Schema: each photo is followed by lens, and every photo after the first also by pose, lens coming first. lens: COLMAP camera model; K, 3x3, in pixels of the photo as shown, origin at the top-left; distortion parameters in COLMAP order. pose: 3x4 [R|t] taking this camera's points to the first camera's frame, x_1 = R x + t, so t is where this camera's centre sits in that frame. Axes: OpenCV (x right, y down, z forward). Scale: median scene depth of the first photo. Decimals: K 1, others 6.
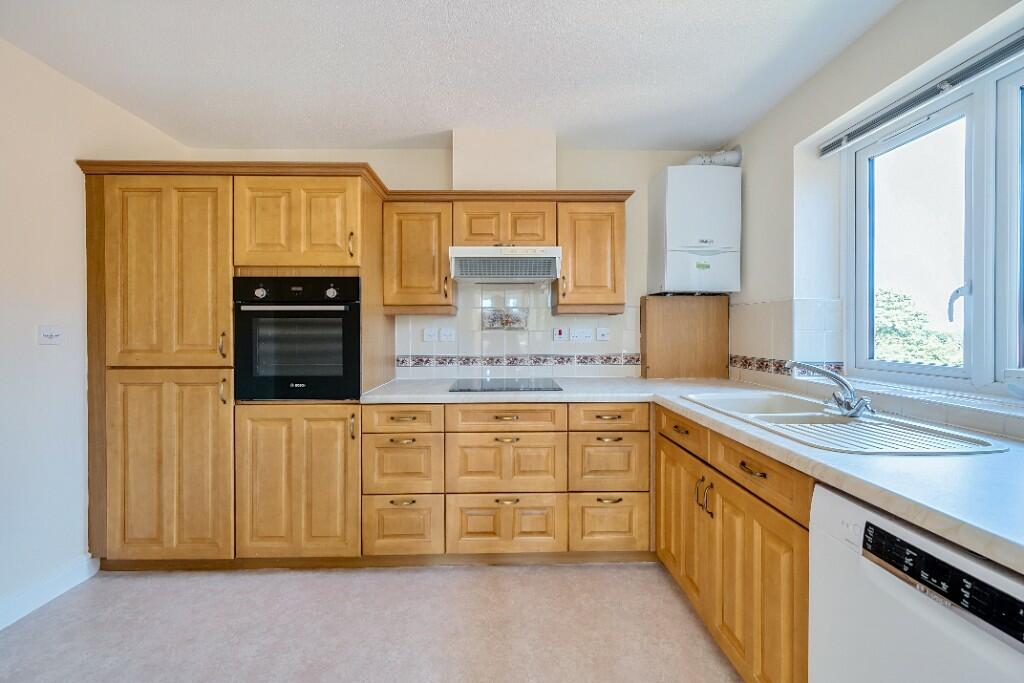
lens RADIAL K [[418.5, 0, 513.2], [0, 418.5, 334.1], [0, 0, 1]] dist [-0.014434, -0.000069]
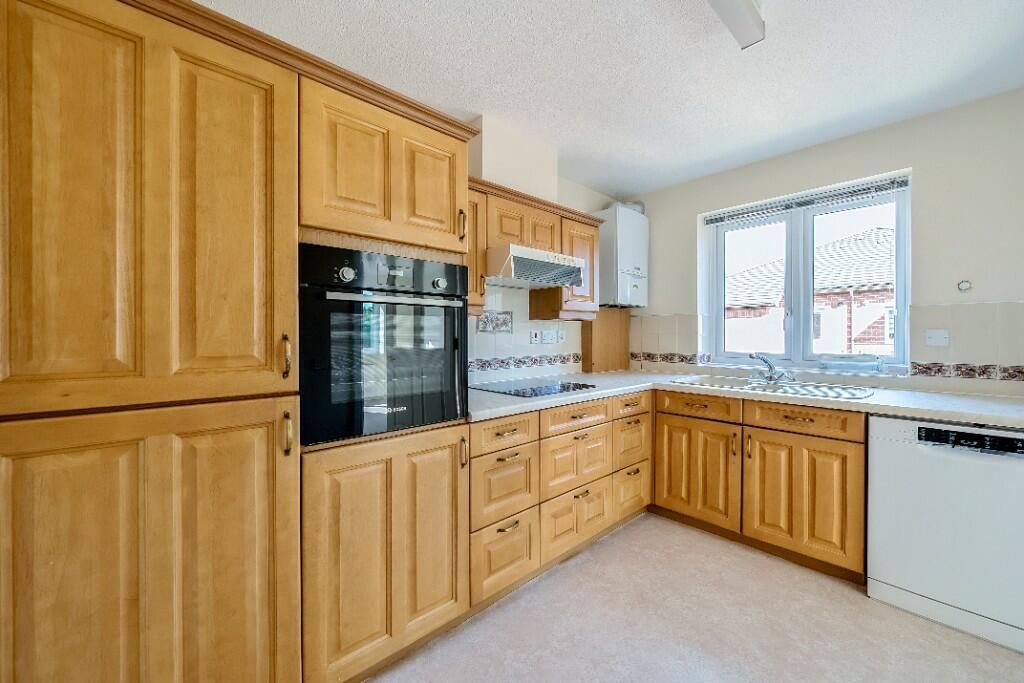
lens RADIAL K [[396.9, 0, 519.0], [0, 396.9, 336.8], [0, 0, 1]] dist [-0.010145, -0.000026]
pose [[0.748086, -0.000665, 0.663601, -0.800405], [0.001654, 0.999998, -0.000862, 0.000216], [-0.663600, 0.001742, 0.748086, 0.351686]]
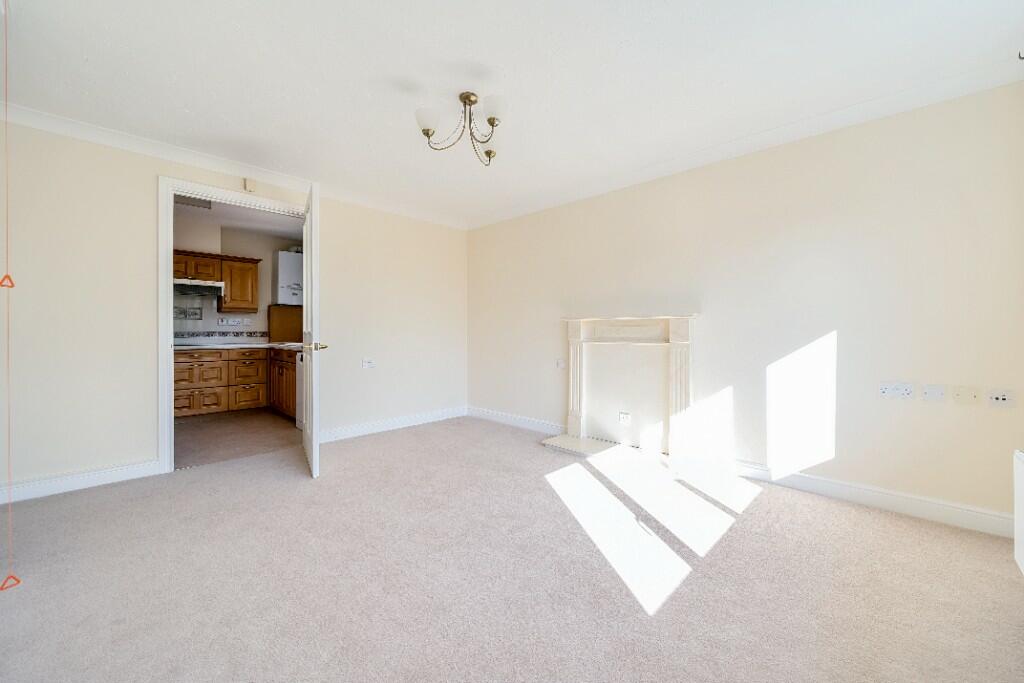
lens RADIAL K [[396.9, 0, 519.0], [0, 396.9, 336.8], [0, 0, 1]] dist [-0.010145, -0.000026]
pose [[0.708315, -0.003110, 0.705890, -0.290100], [-0.000538, 0.999988, 0.004945, 0.084138], [-0.705897, -0.003882, 0.708304, -1.811961]]
